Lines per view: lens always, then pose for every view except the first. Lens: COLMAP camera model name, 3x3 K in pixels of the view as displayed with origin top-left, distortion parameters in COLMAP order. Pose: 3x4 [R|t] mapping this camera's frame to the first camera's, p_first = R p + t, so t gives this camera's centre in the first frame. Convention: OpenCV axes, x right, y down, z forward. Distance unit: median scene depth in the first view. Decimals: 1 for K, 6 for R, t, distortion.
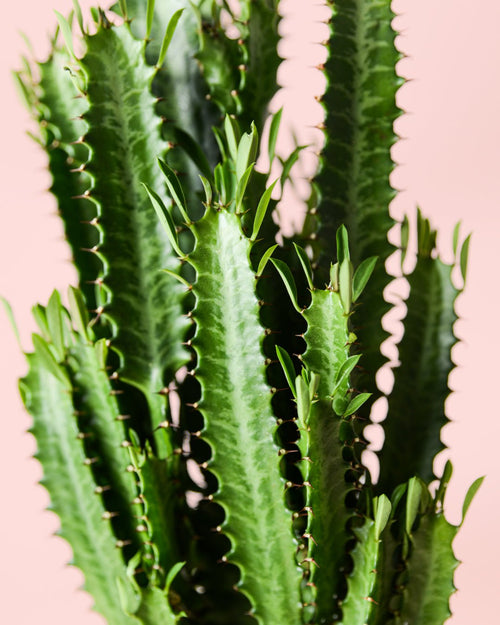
lens RADIAL K [[1155.3, 0, 248.5], [0, 1155.3, 310.9], [0, 0, 1]] dist [-0.042985, 0.000000]
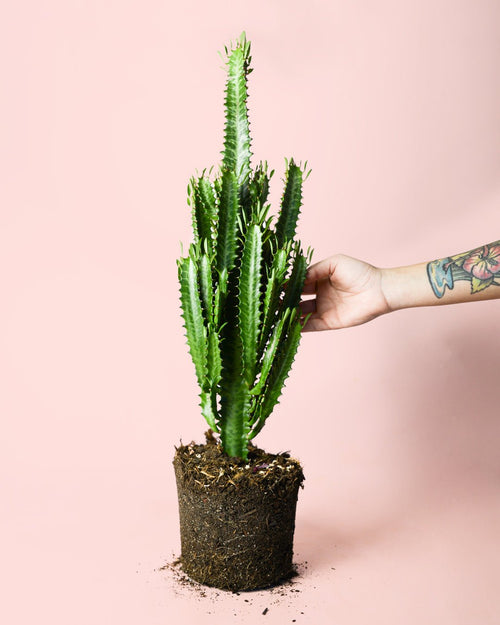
lens RADIAL K [[1155.3, 0, 250.3], [0, 1155.3, 313.0], [0, 0, 1]] dist [-0.042985, 0.000000]
pose [[0.926854, 0.197429, 0.319317, -1.097119], [-0.107682, 0.954623, -0.277670, 1.141257], [-0.359648, 0.222975, 0.906055, -2.138367]]
